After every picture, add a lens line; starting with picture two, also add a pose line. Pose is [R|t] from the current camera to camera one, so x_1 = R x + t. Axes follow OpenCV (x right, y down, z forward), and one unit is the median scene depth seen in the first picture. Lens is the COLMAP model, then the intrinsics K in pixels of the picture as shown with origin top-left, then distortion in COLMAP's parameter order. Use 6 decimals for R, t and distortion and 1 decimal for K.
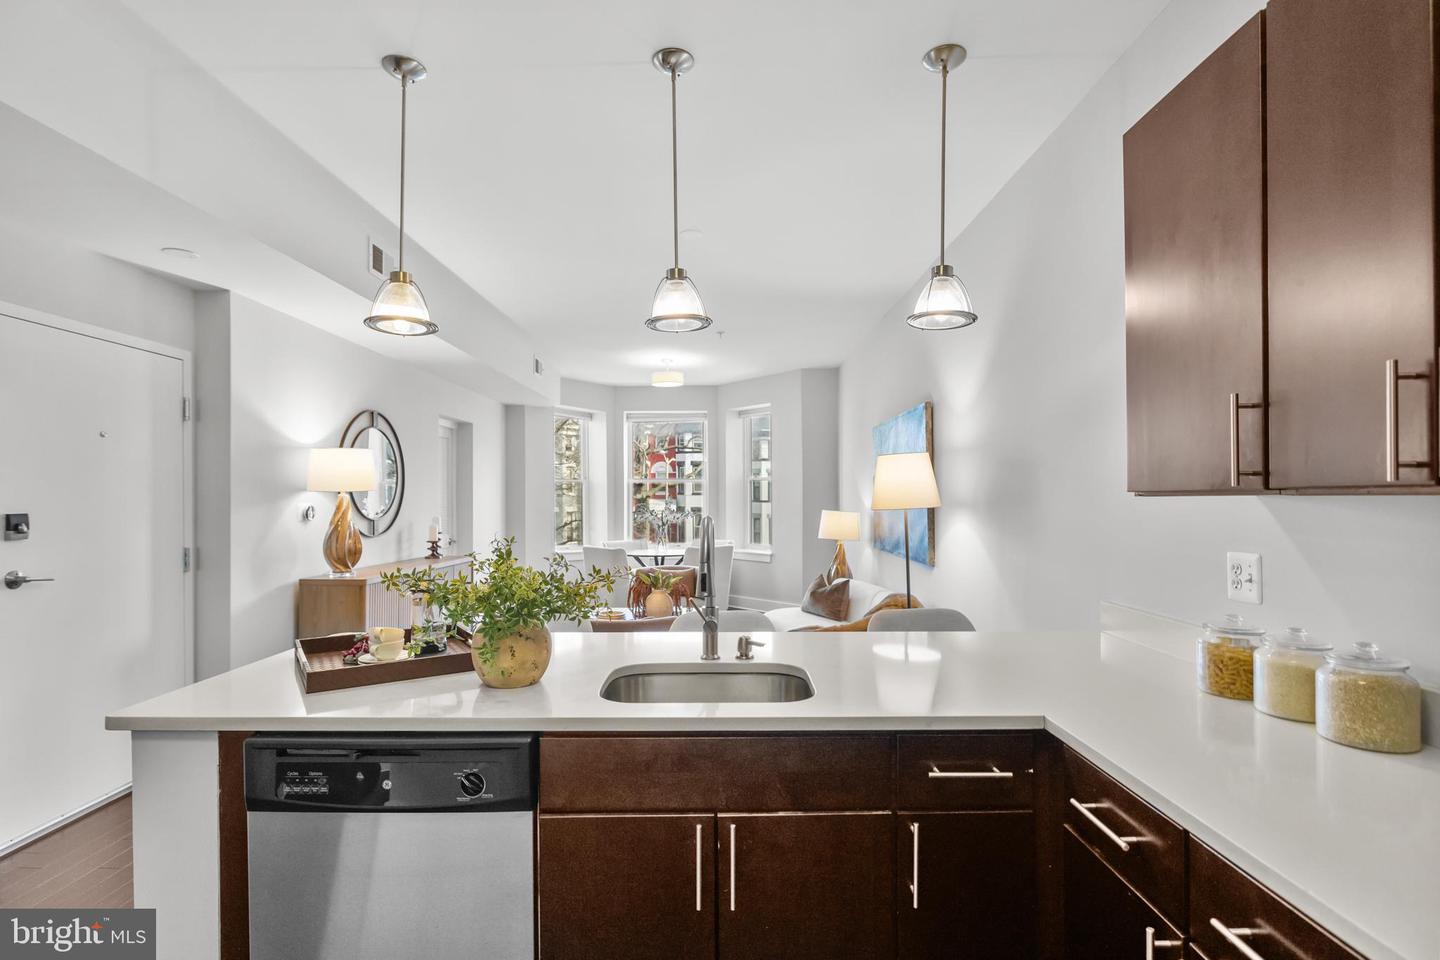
lens RADIAL K [[691.4, 0, 725.2], [0, 691.4, 500.0], [0, 0, 1]] dist [-0.001483, -0.000045]
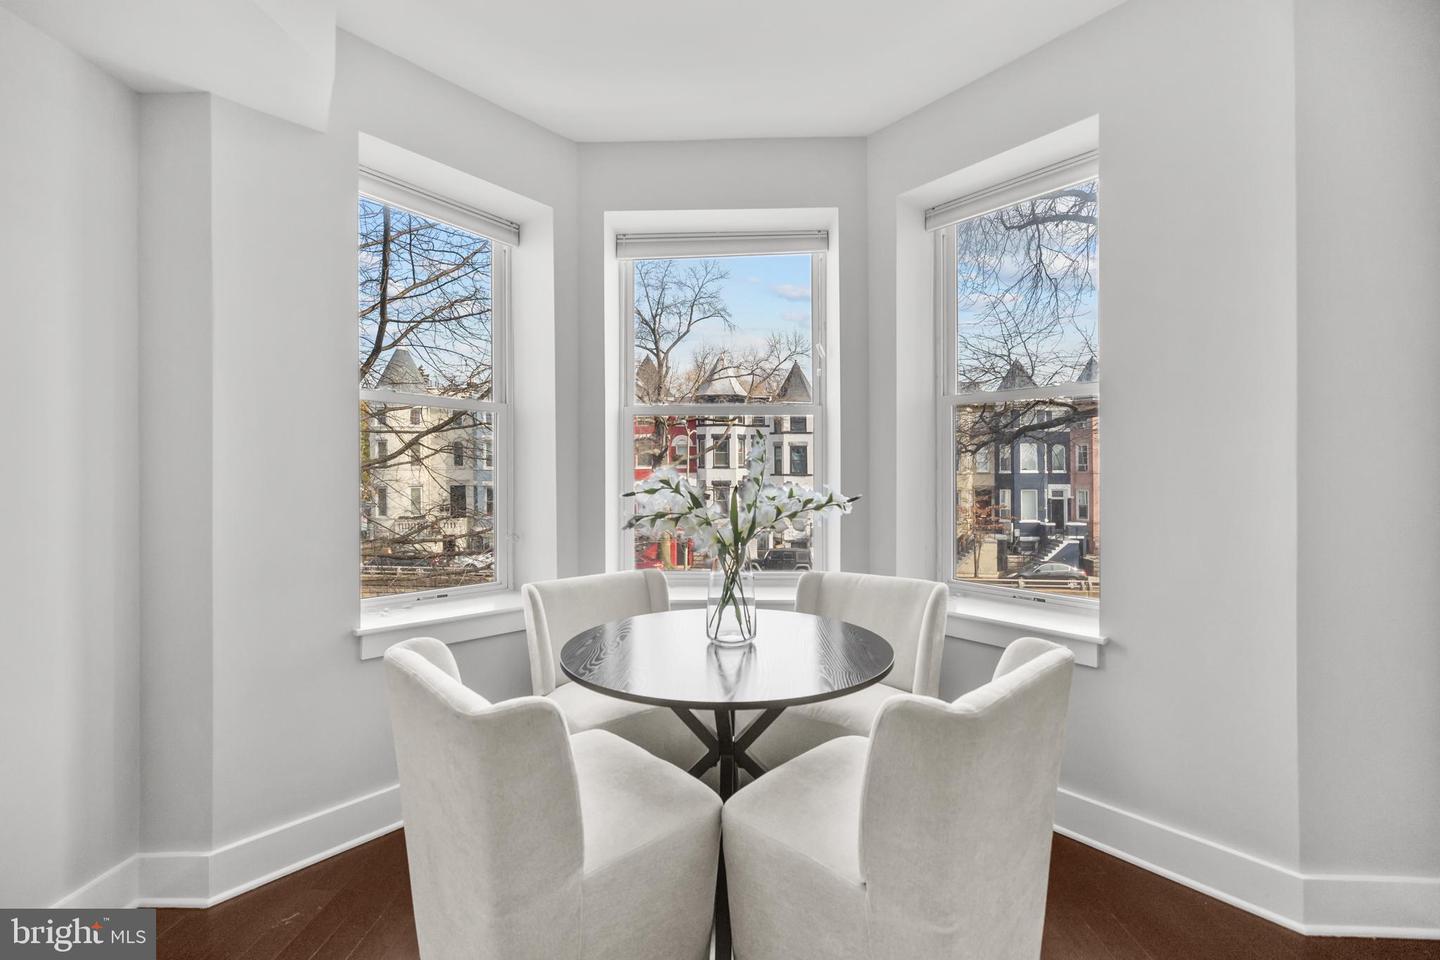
lens RADIAL K [[600.5, 0, 728.3], [0, 600.5, 469.6], [0, 0, 1]] dist [-0.000489, -0.000100]
pose [[0.999941, -0.000949, -0.010831, -0.089581], [0.000852, 0.999960, -0.008944, 0.009456], [0.010839, 0.008934, 0.999901, 0.778336]]
